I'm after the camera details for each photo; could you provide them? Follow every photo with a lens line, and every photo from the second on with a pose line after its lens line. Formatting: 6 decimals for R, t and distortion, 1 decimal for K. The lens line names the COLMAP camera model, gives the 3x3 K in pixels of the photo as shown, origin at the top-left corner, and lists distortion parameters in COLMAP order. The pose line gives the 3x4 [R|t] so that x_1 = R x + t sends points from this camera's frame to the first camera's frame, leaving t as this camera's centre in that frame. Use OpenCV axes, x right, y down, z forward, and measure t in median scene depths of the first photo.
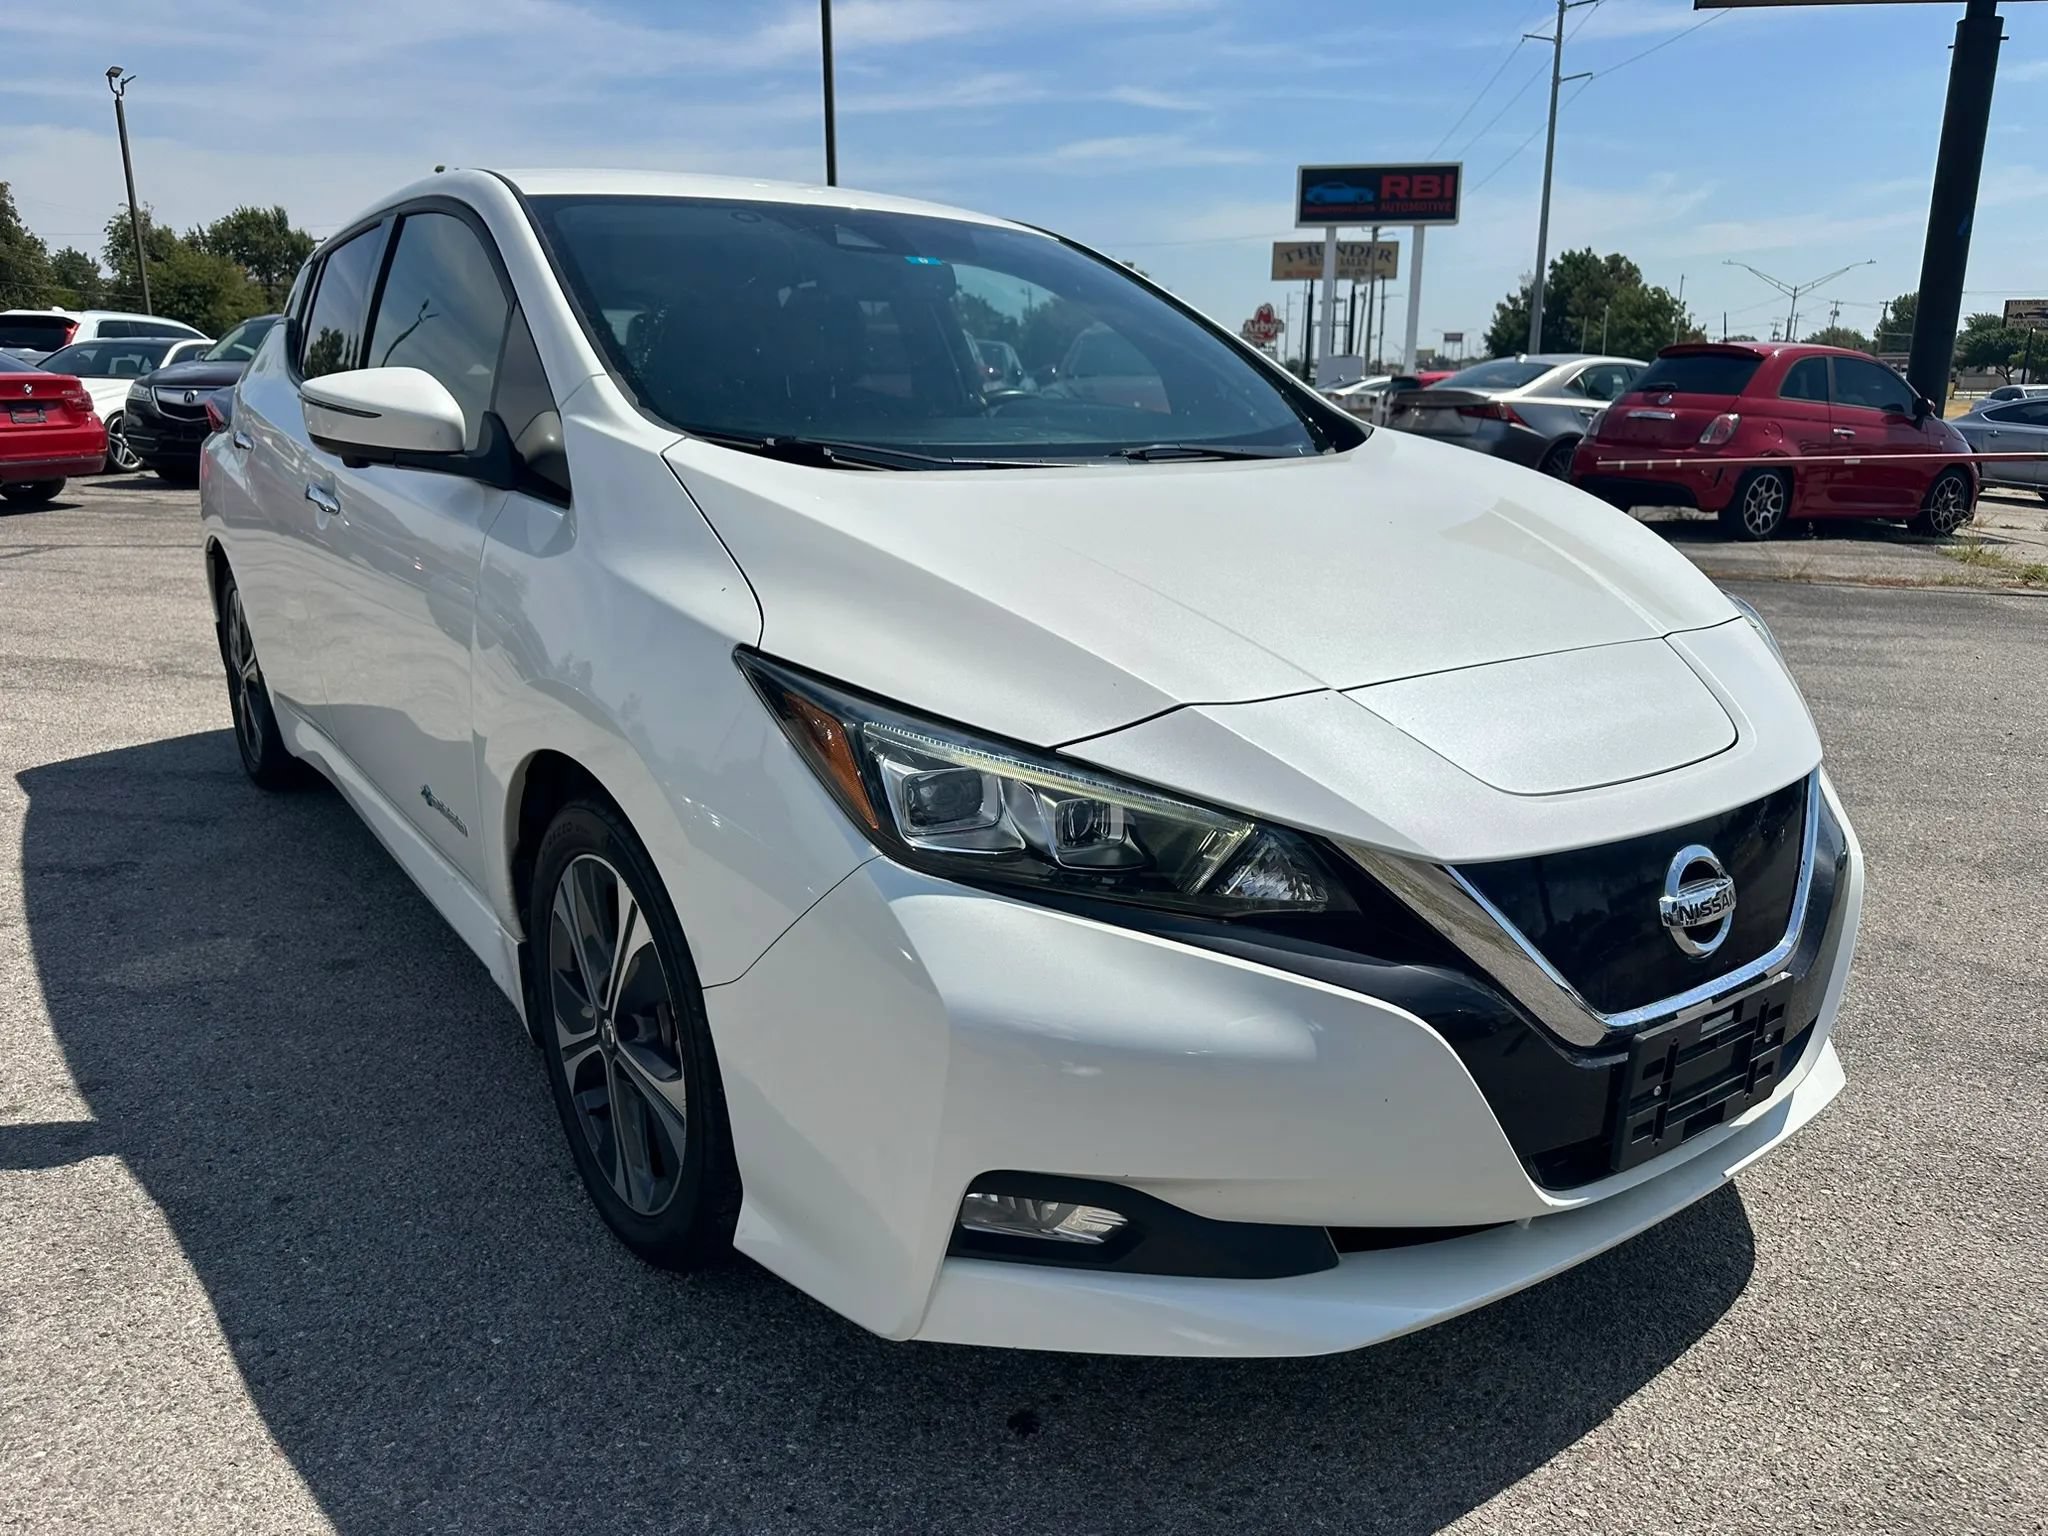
lens RADIAL K [[1445.2, 0, 1016.1], [0, 1445.2, 784.0], [0, 0, 1]] dist [0.011771, -0.016584]
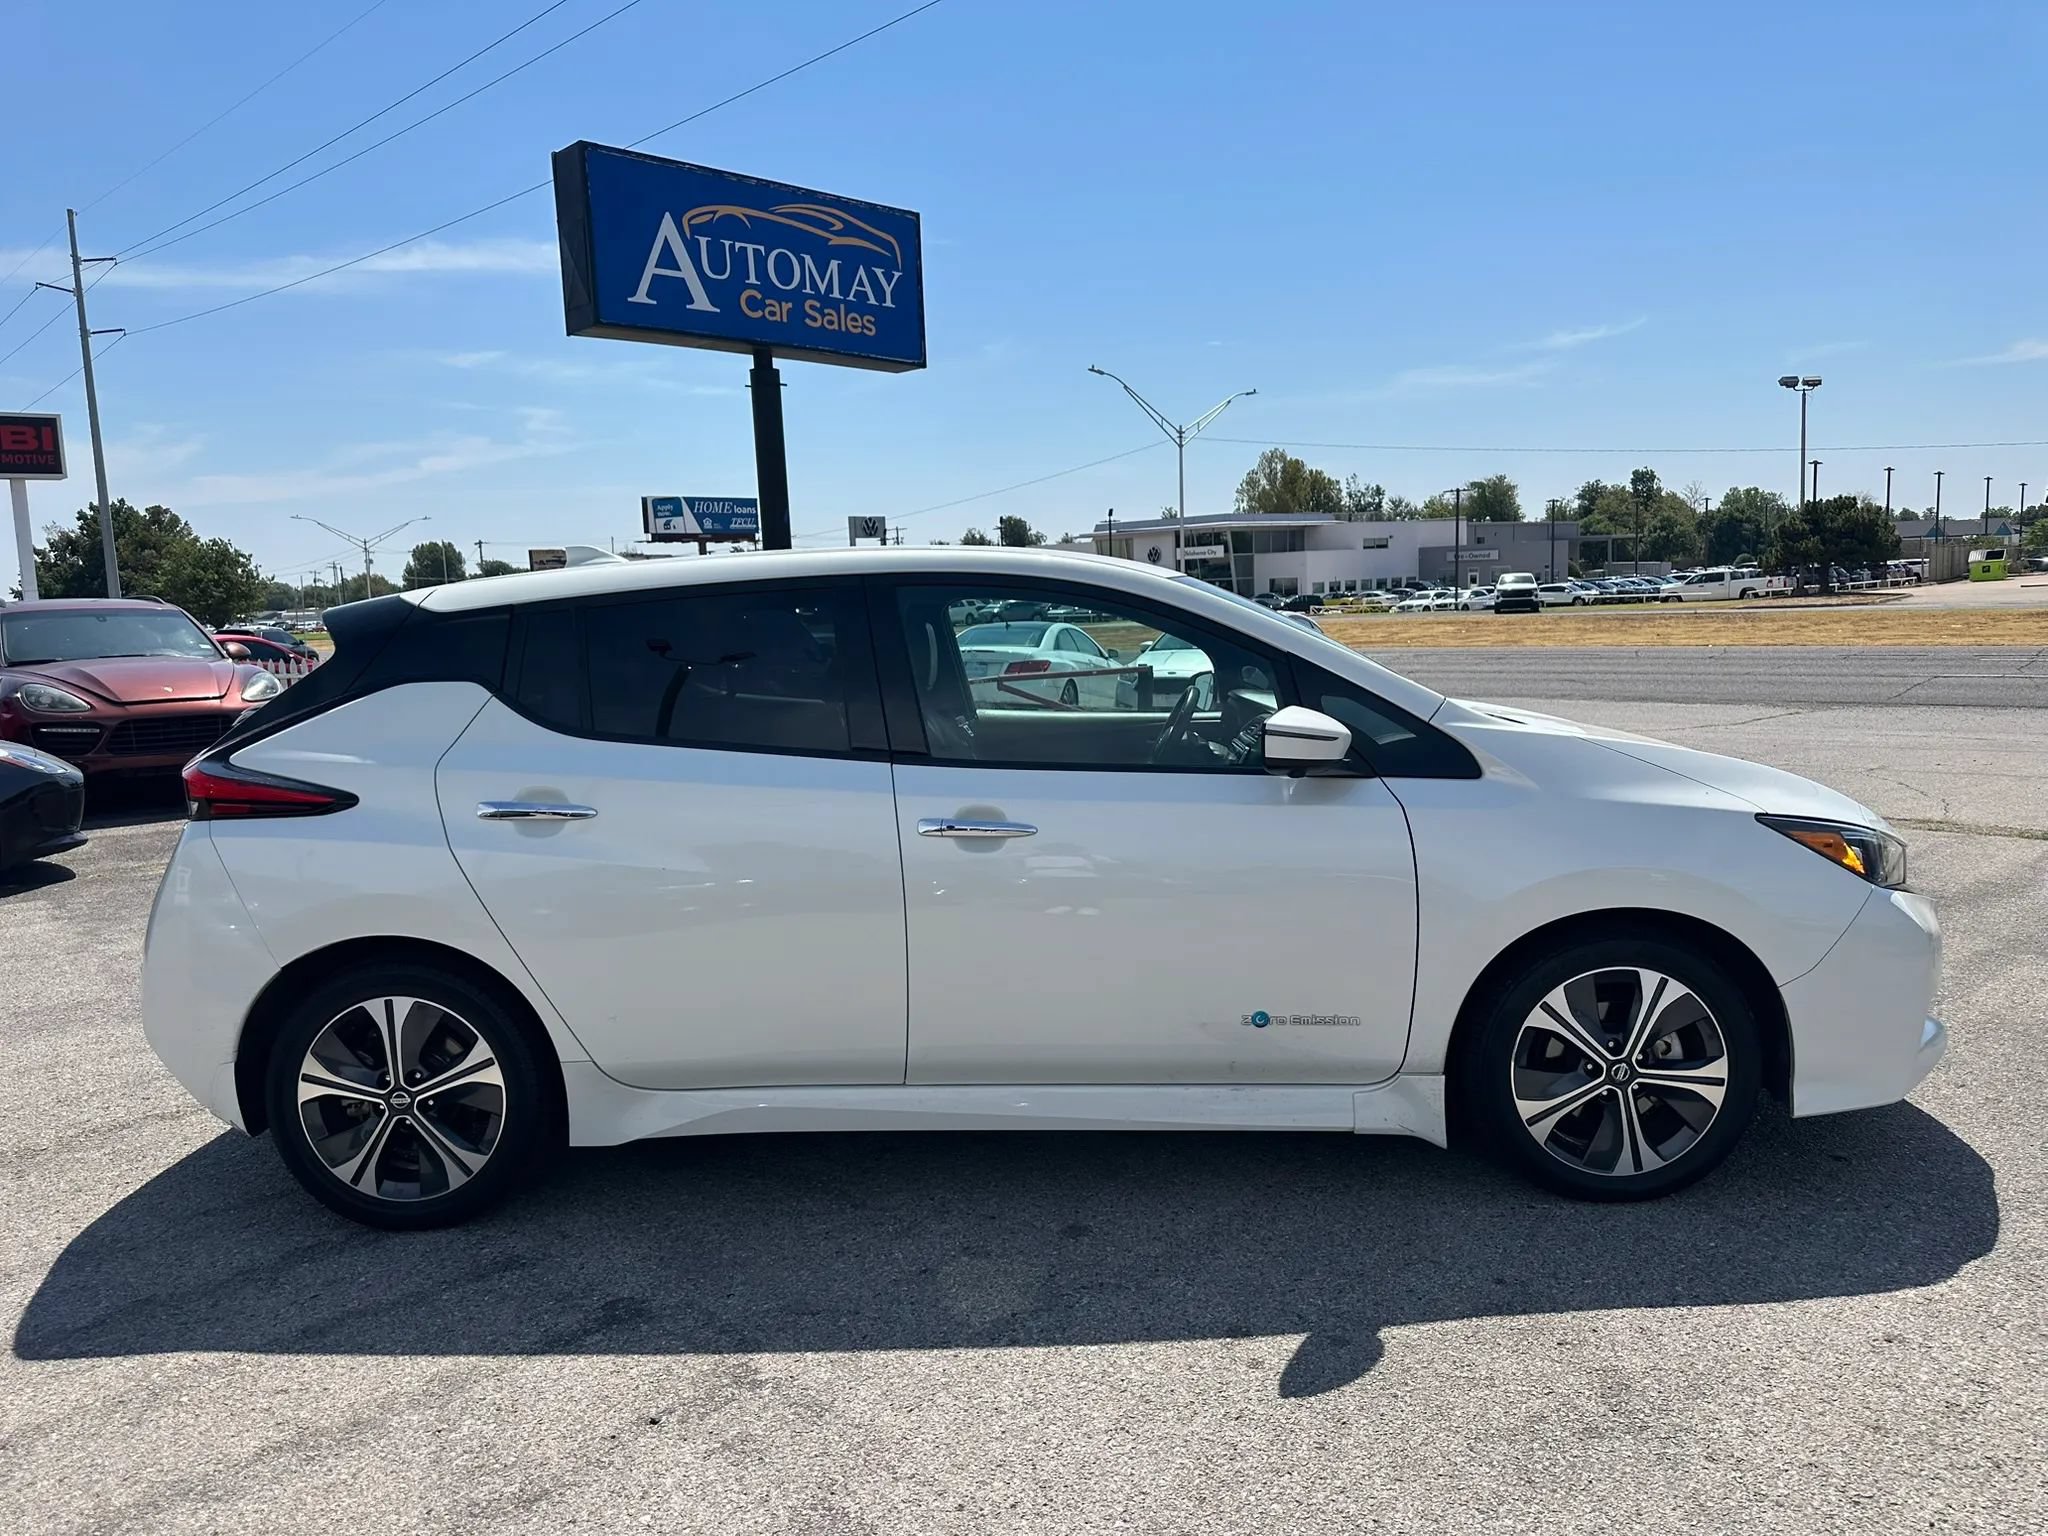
lens RADIAL K [[1445.2, 0, 1020.0], [0, 1445.2, 781.5], [0, 0, 1]] dist [0.011771, -0.016584]
pose [[0.606628, -0.128666, 0.784505, -1.645729], [0.254732, 0.966245, -0.038502, -0.215646], [-0.753070, 0.223195, 0.618927, 0.355967]]
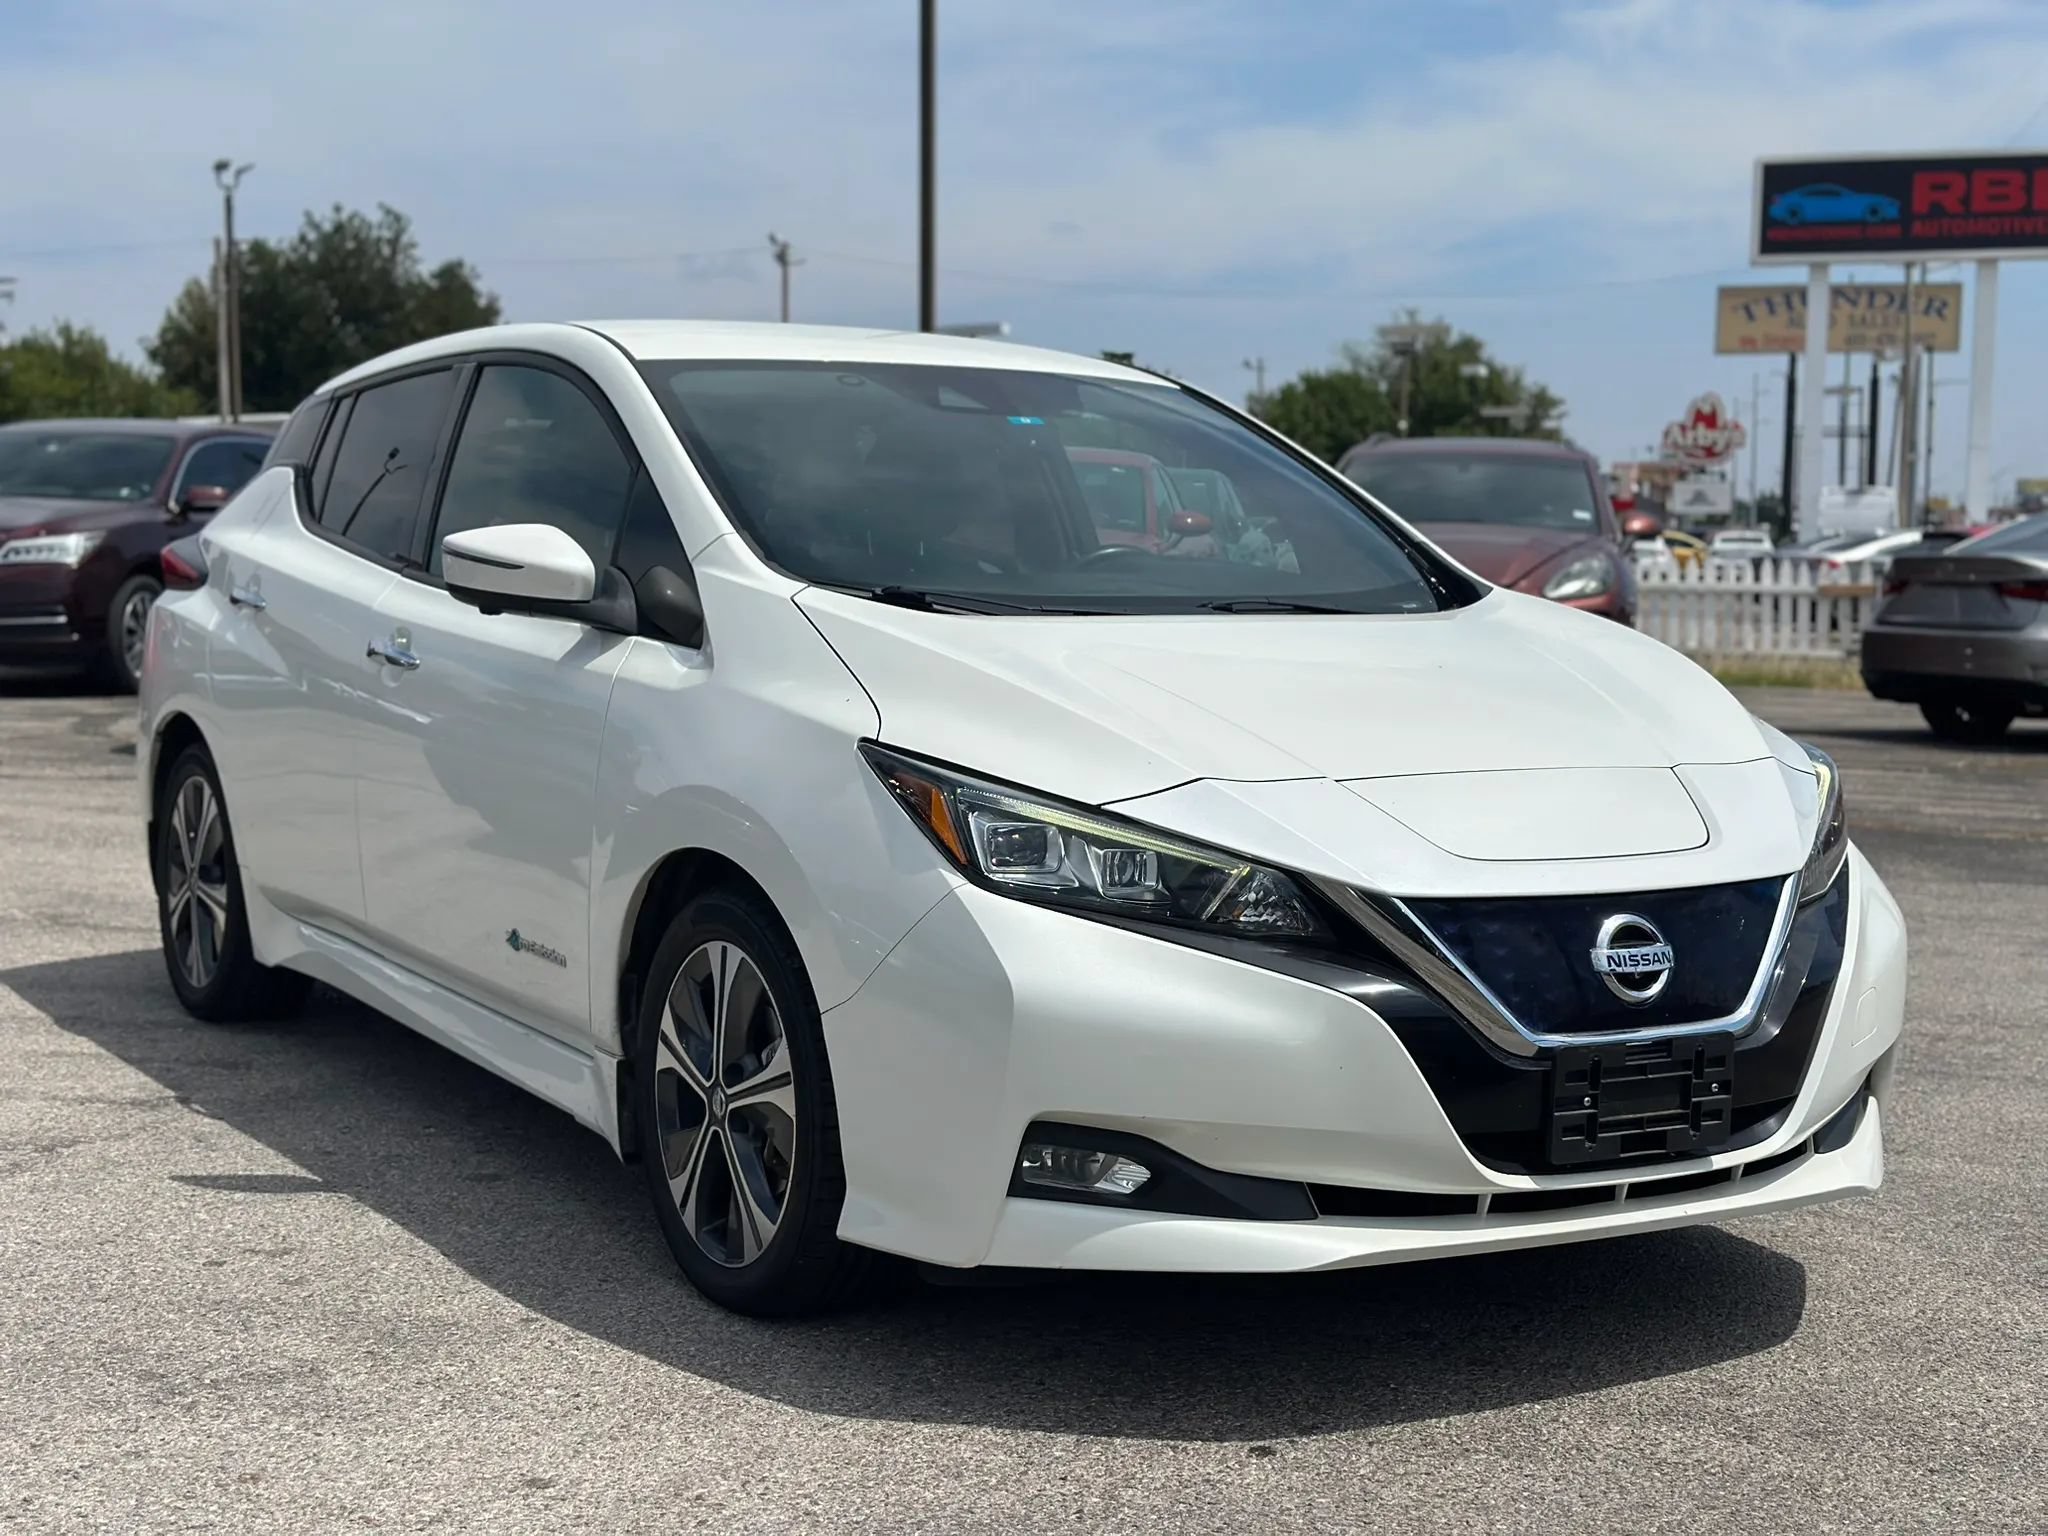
lens RADIAL K [[2868.6, 0, 1019.1], [0, 2868.6, 761.6], [0, 0, 1]] dist [0.018376, 0.000000]
pose [[0.996856, 0.010806, -0.078492, 0.089219], [-0.025581, 0.981499, -0.189748, 0.245536], [0.074989, 0.191160, 0.978690, -0.896295]]
